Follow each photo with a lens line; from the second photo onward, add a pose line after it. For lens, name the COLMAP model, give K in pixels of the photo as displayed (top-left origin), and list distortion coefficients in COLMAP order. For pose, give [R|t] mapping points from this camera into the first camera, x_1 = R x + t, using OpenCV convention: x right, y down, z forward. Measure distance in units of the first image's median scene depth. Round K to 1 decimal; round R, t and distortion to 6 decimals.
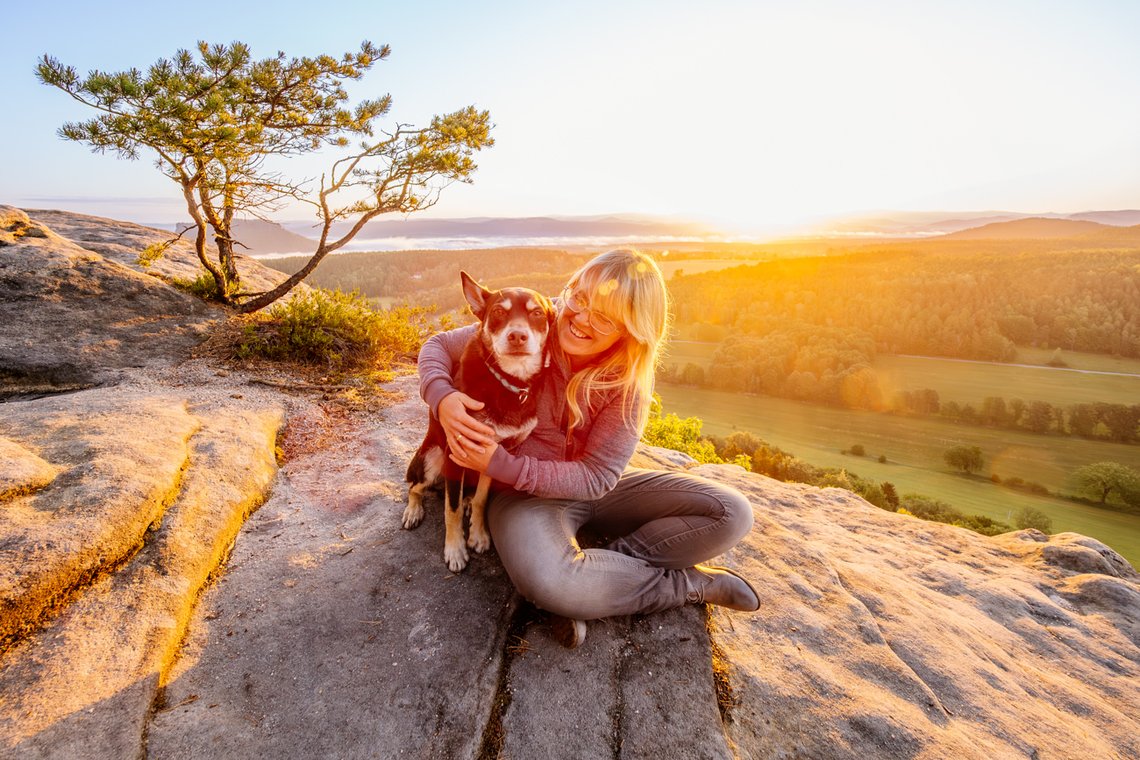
lens RADIAL K [[521.5, 0, 556.1], [0, 521.5, 331.2], [0, 0, 1]] dist [0.007212, -0.008319]
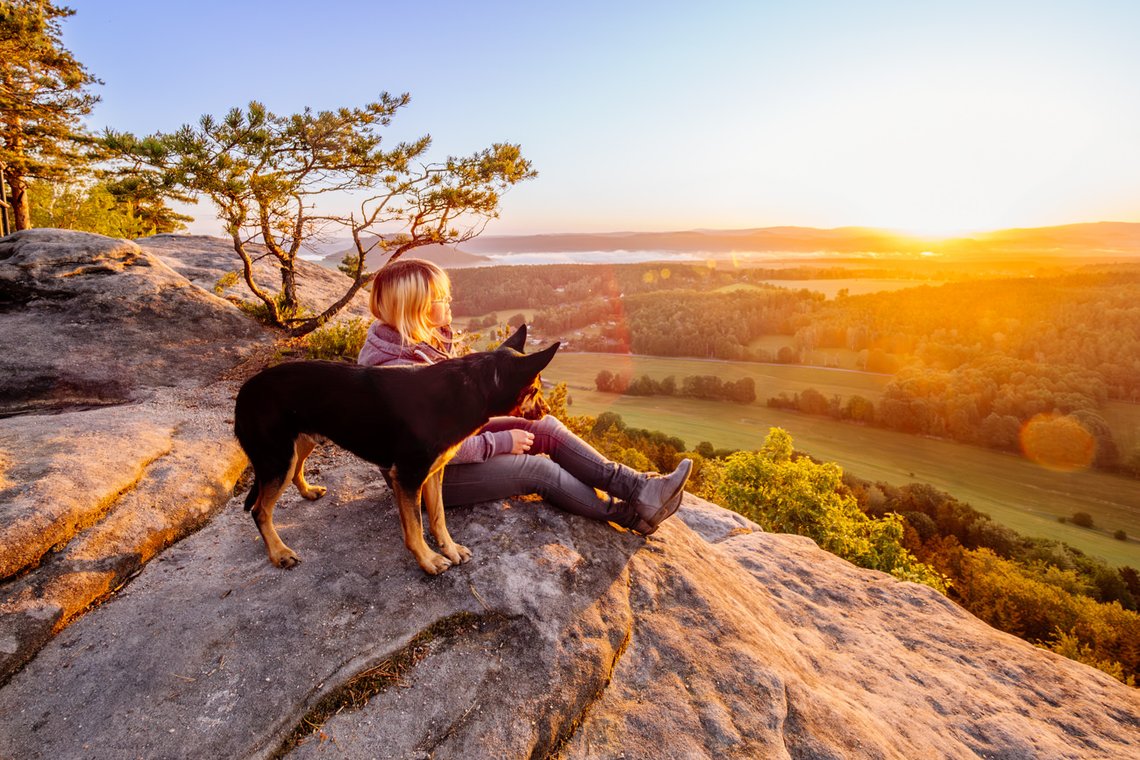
lens RADIAL K [[538.7, 0, 578.1], [0, 538.7, 305.6], [0, 0, 1]] dist [-0.004840, -0.000684]
pose [[0.970948, 0.030916, -0.237284, 0.231229], [-0.048897, 0.996329, -0.070267, -0.047479], [0.234241, 0.079828, 0.968896, 0.047040]]
